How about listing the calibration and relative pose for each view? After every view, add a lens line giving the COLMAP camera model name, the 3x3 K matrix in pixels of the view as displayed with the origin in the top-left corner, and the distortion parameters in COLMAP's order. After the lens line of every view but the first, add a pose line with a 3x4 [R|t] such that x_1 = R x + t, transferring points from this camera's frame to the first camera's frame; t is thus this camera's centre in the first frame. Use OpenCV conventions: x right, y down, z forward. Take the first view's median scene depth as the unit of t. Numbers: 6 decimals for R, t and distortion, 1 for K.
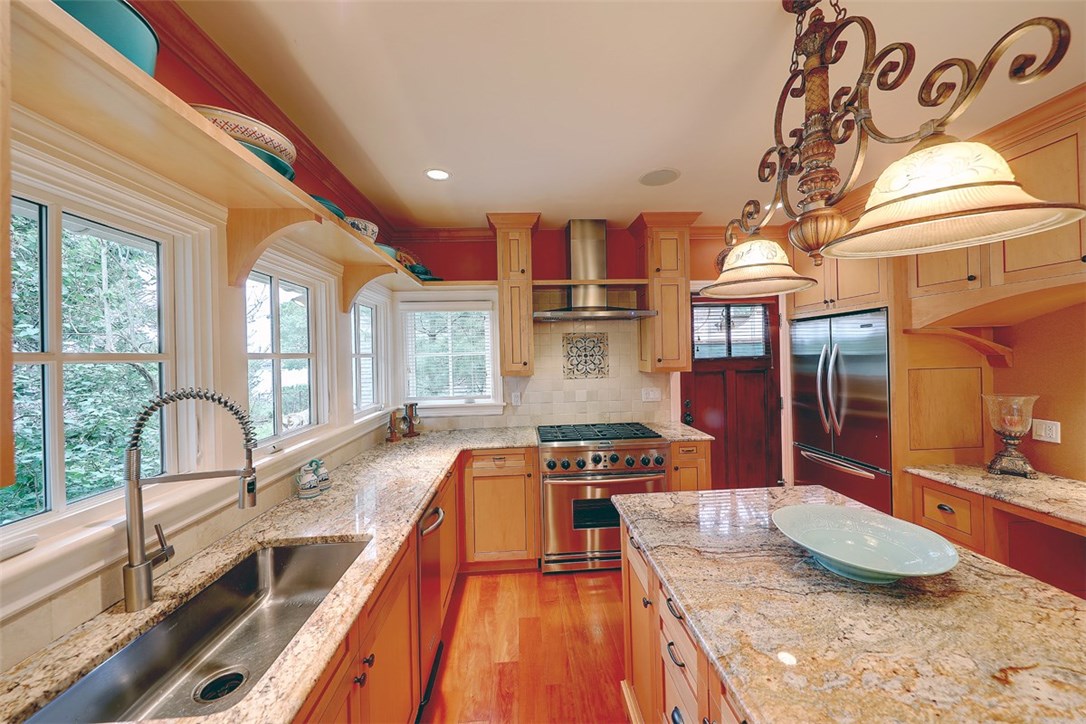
lens RADIAL K [[388.6, 0, 546.6], [0, 388.6, 358.2], [0, 0, 1]] dist [0.000844, -0.000108]
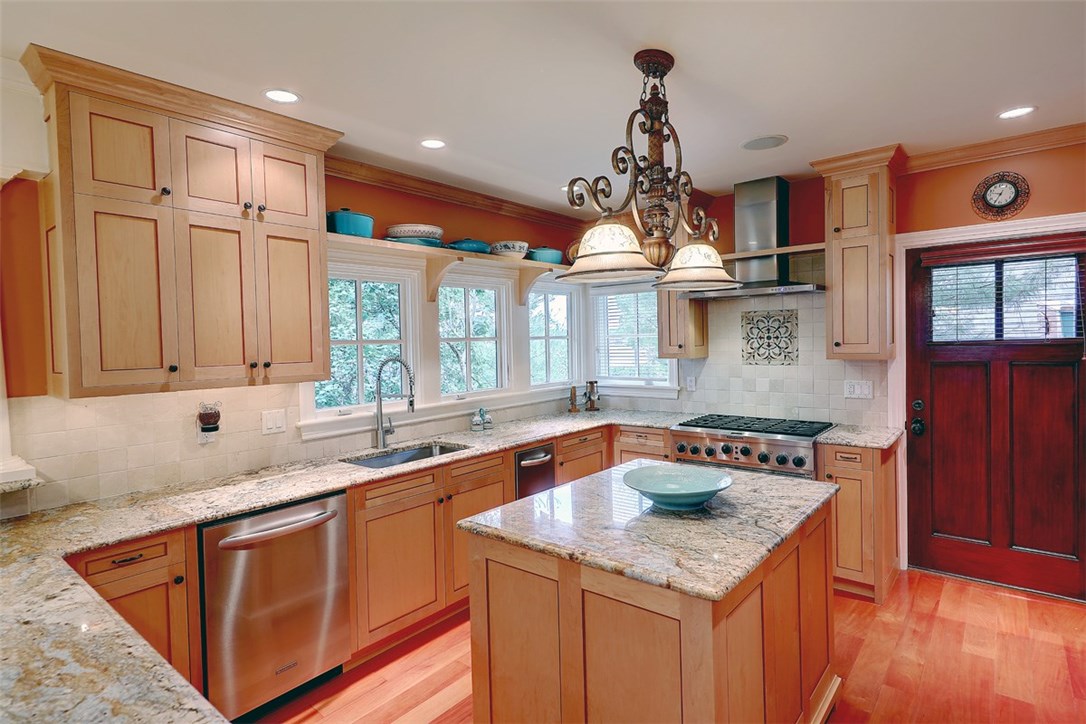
lens RADIAL K [[560.8, 0, 541.9], [0, 560.8, 357.3], [0, 0, 1]] dist [-0.000115, -0.000330]
pose [[0.721317, 0.026724, -0.692089, 0.648299], [-0.000186, 0.999263, 0.038390, -0.011836], [0.692605, -0.027562, 0.720790, -0.244500]]
